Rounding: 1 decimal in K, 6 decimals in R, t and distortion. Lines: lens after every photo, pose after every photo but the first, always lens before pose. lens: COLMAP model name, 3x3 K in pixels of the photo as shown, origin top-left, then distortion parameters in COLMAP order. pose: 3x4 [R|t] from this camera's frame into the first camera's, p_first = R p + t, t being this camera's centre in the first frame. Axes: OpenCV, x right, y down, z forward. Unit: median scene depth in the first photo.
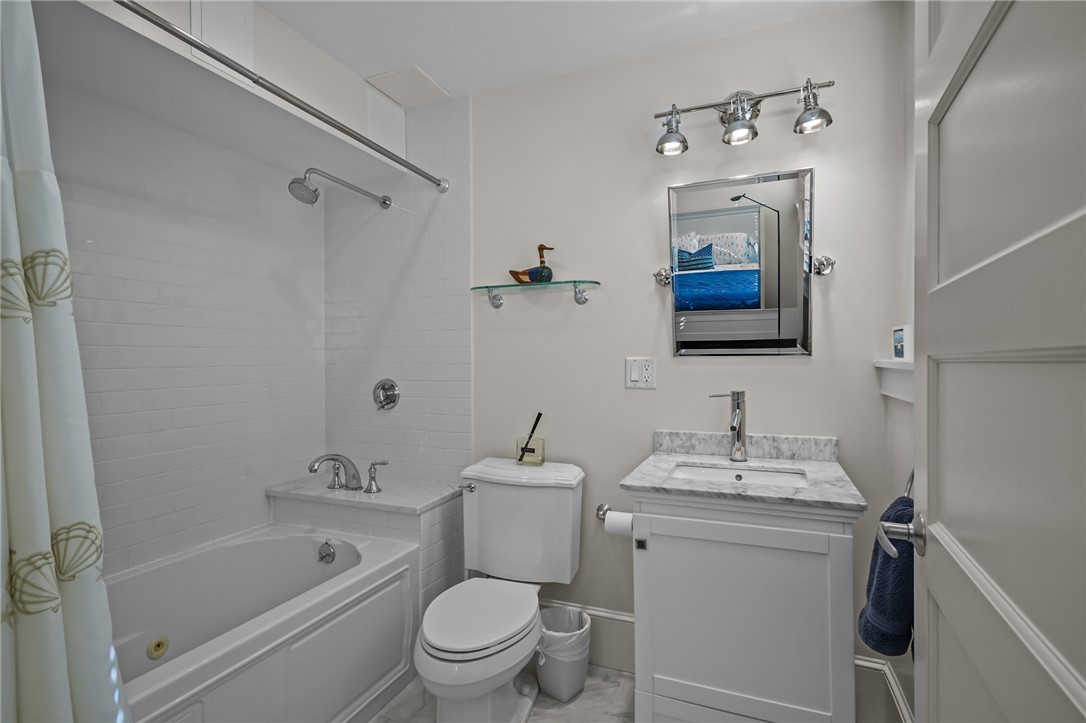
lens RADIAL K [[525.3, 0, 543.0], [0, 525.3, 361.5], [0, 0, 1]] dist [0.001703, -0.000016]
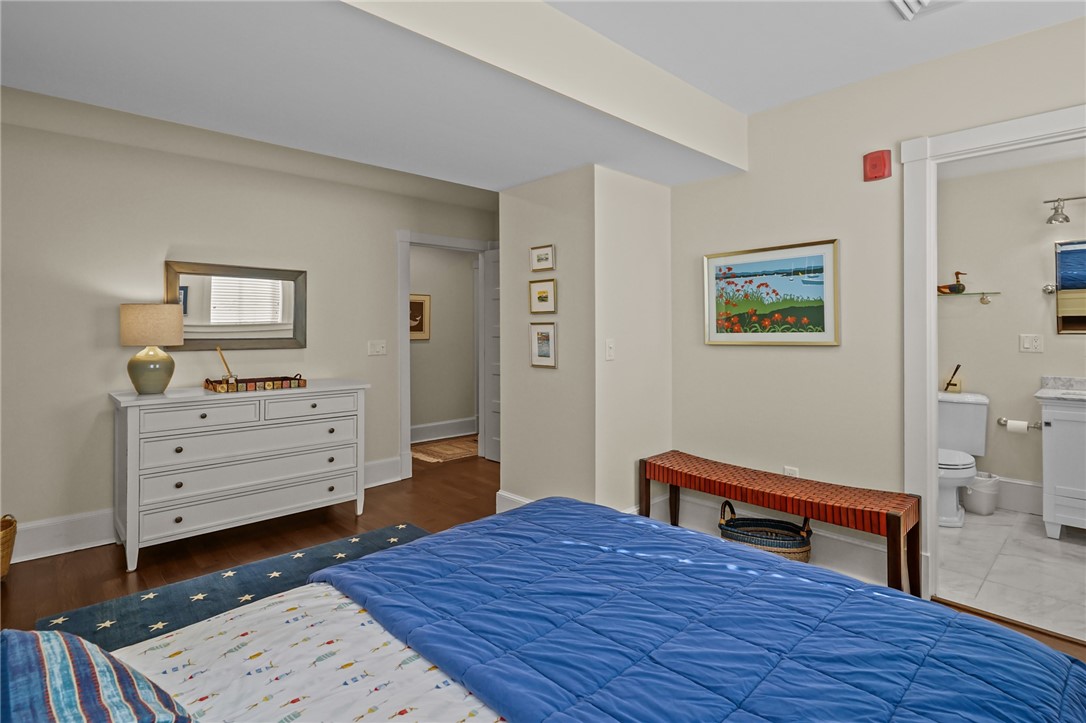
lens RADIAL K [[537.3, 0, 541.0], [0, 537.3, 327.3], [0, 0, 1]] dist [0.002389, 0.000071]
pose [[0.909345, 0.001367, -0.416040, -0.555730], [-0.004258, 0.999973, -0.006020, -0.014855], [0.416020, 0.007245, 0.909326, -1.323070]]
